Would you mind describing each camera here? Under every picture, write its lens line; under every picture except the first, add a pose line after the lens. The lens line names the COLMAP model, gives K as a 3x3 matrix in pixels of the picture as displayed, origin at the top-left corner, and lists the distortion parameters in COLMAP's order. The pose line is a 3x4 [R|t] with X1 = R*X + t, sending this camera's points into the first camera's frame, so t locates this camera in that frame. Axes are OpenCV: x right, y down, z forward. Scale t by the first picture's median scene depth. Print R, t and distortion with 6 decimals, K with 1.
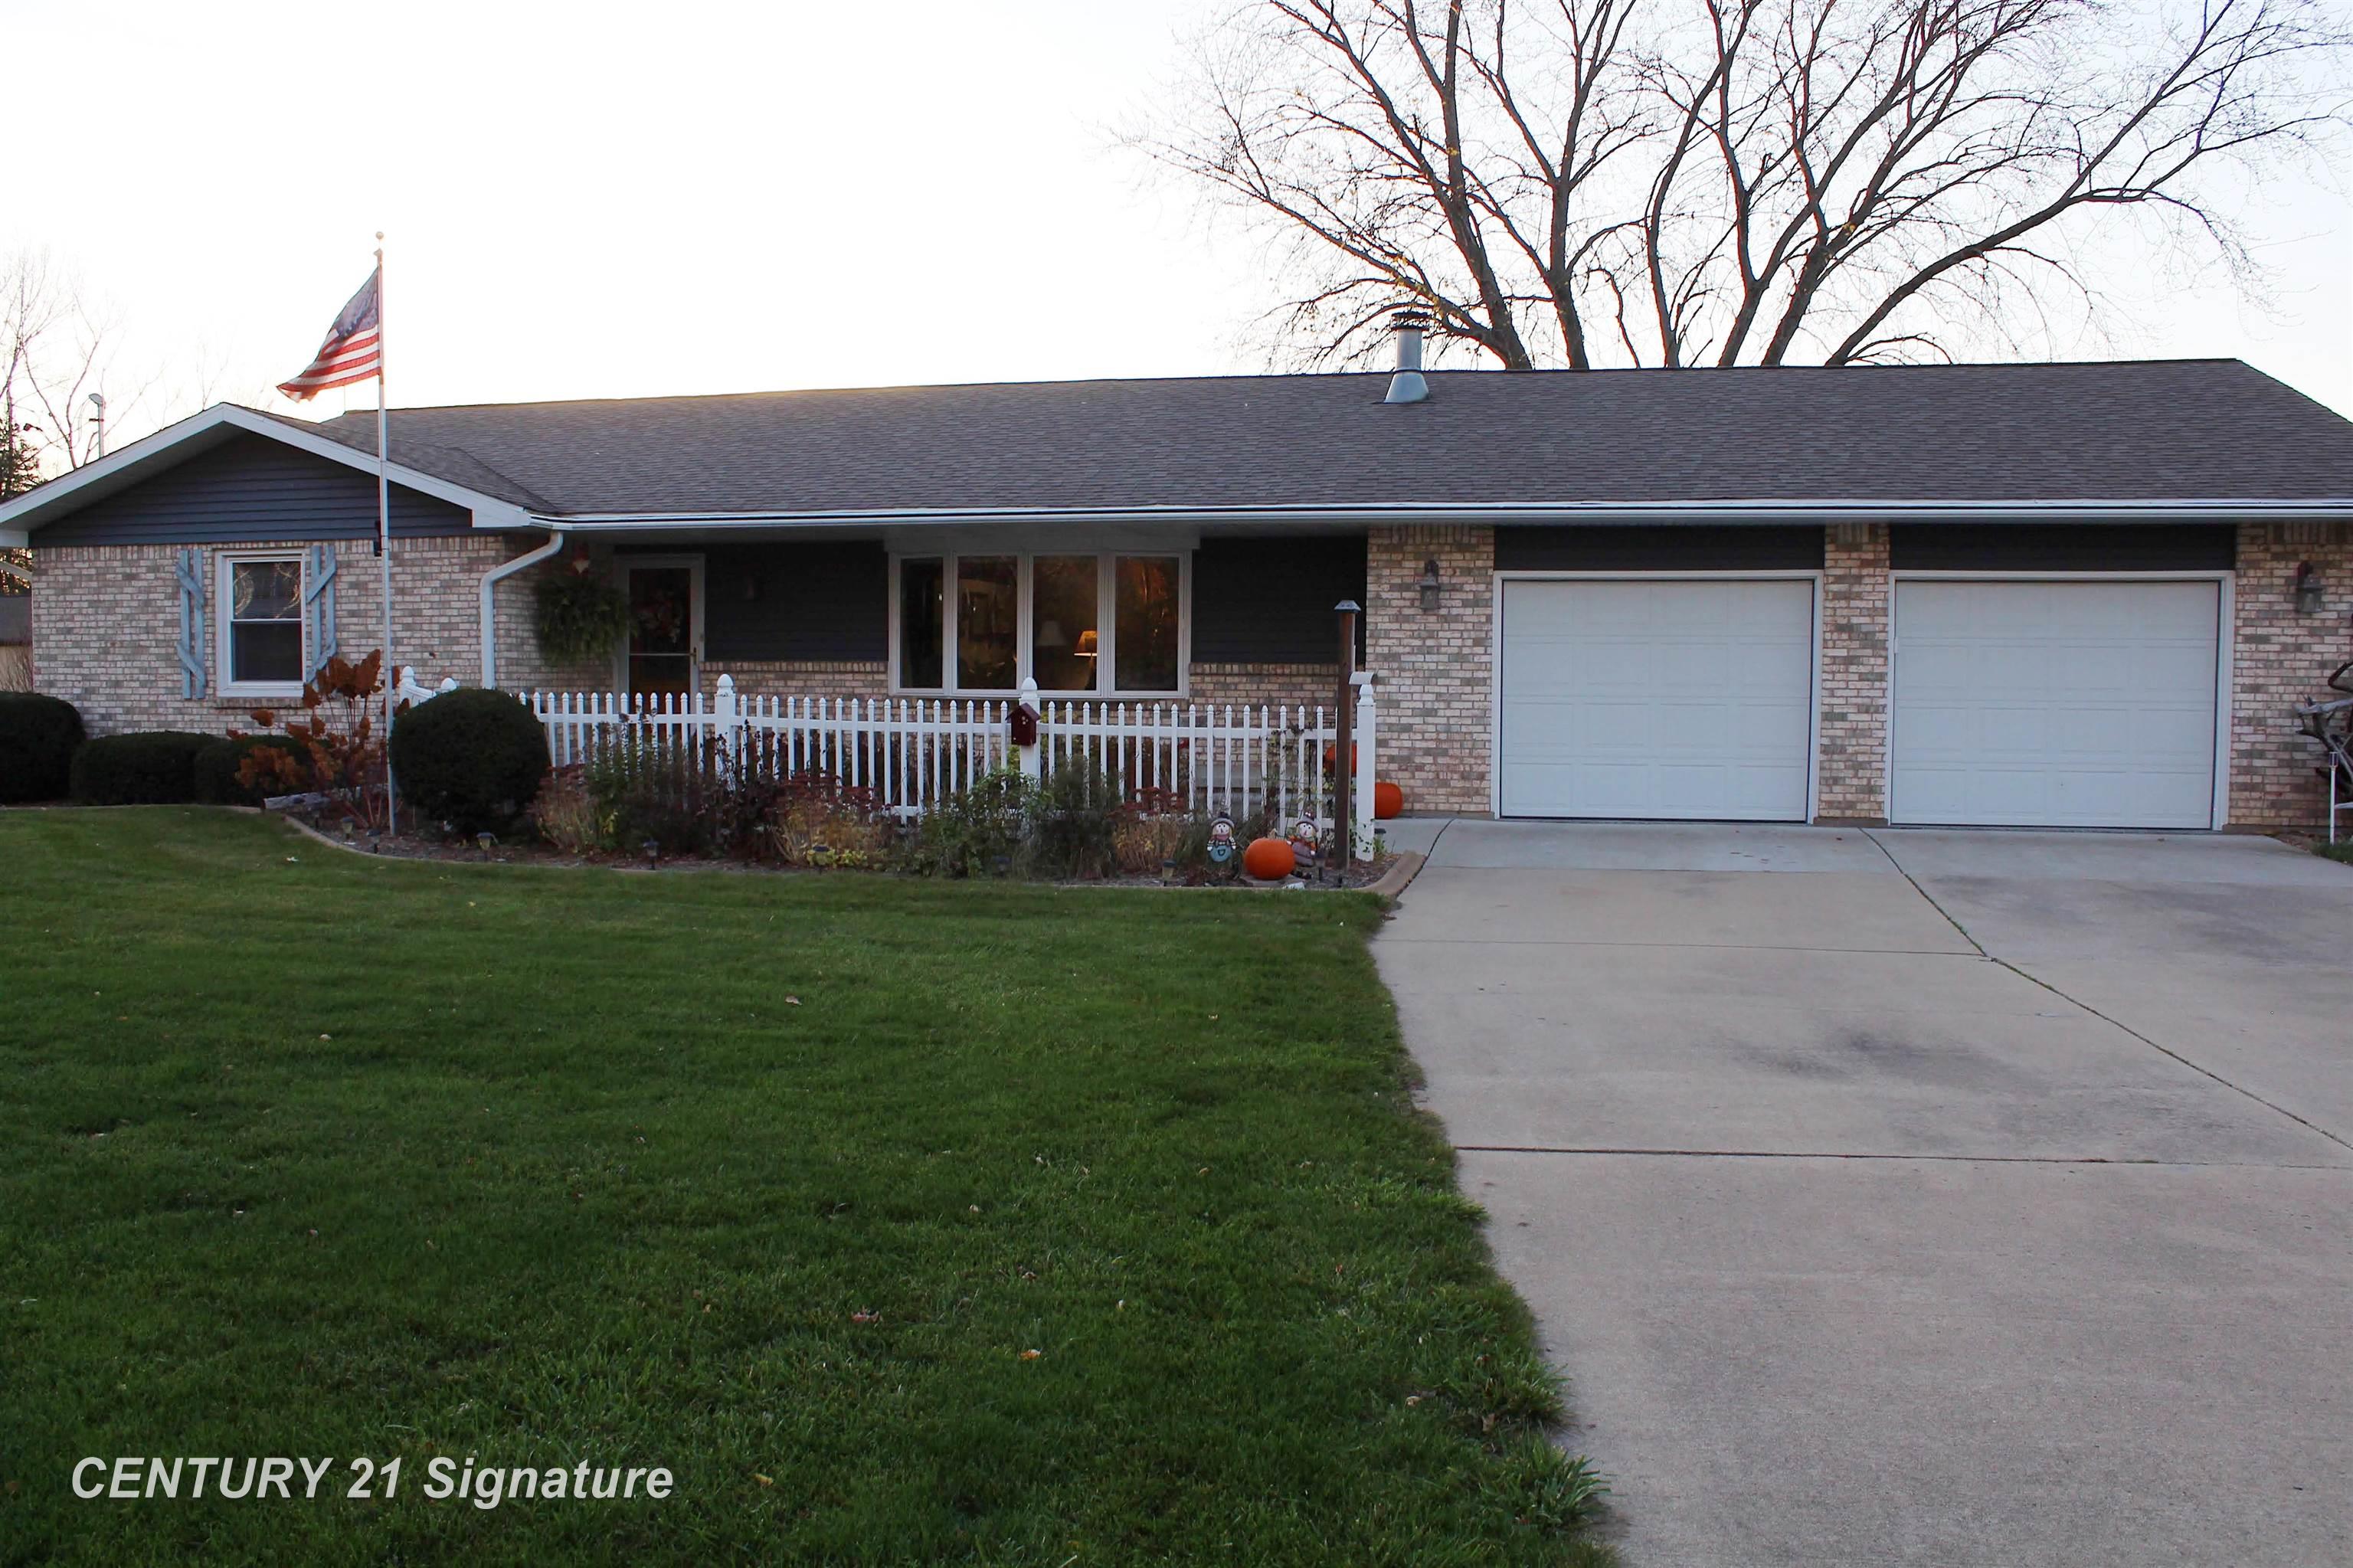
lens RADIAL K [[1933.6, 0, 1176.5], [0, 1933.6, 784.0], [0, 0, 1]] dist [-0.158694, 0.136715]
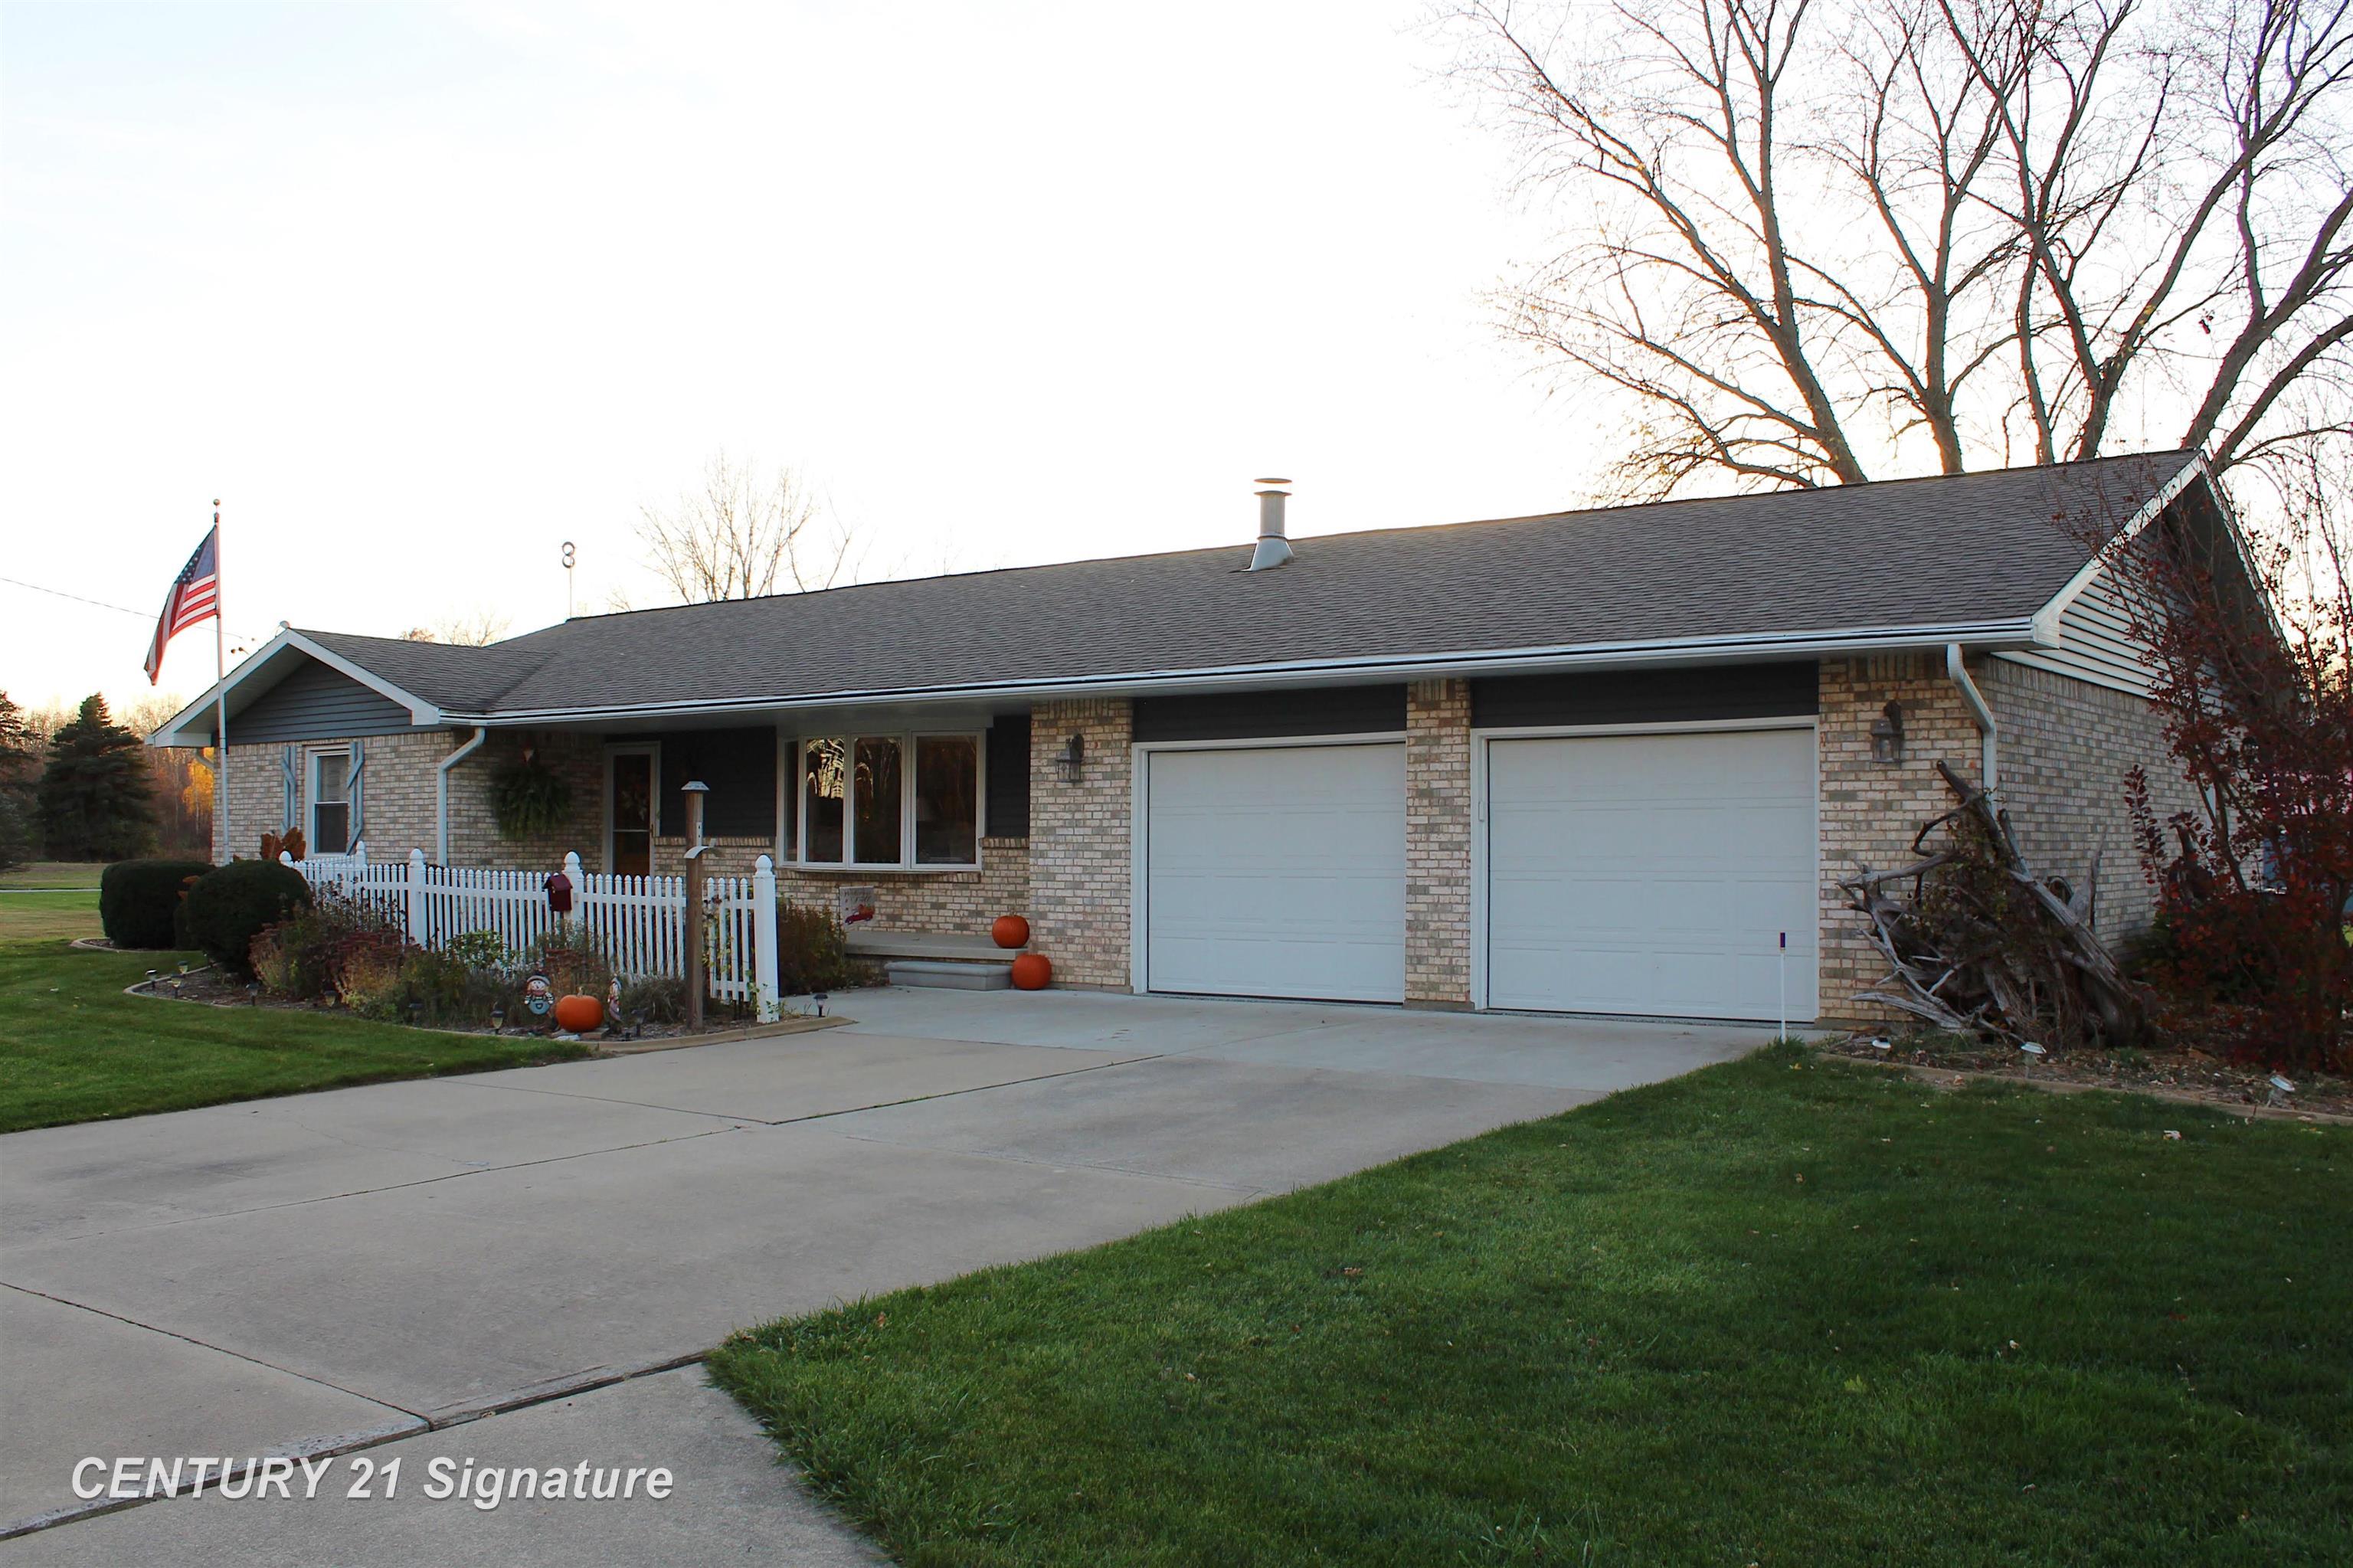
lens RADIAL K [[2049.5, 0, 1176.5], [0, 2049.5, 784.0], [0, 0, 1]] dist [-0.126688, -0.000458]
pose [[0.913023, -0.016913, -0.407558, 0.644064], [-0.018812, 0.996331, -0.083490, -0.001620], [0.407475, 0.083895, 0.909355, 0.048364]]
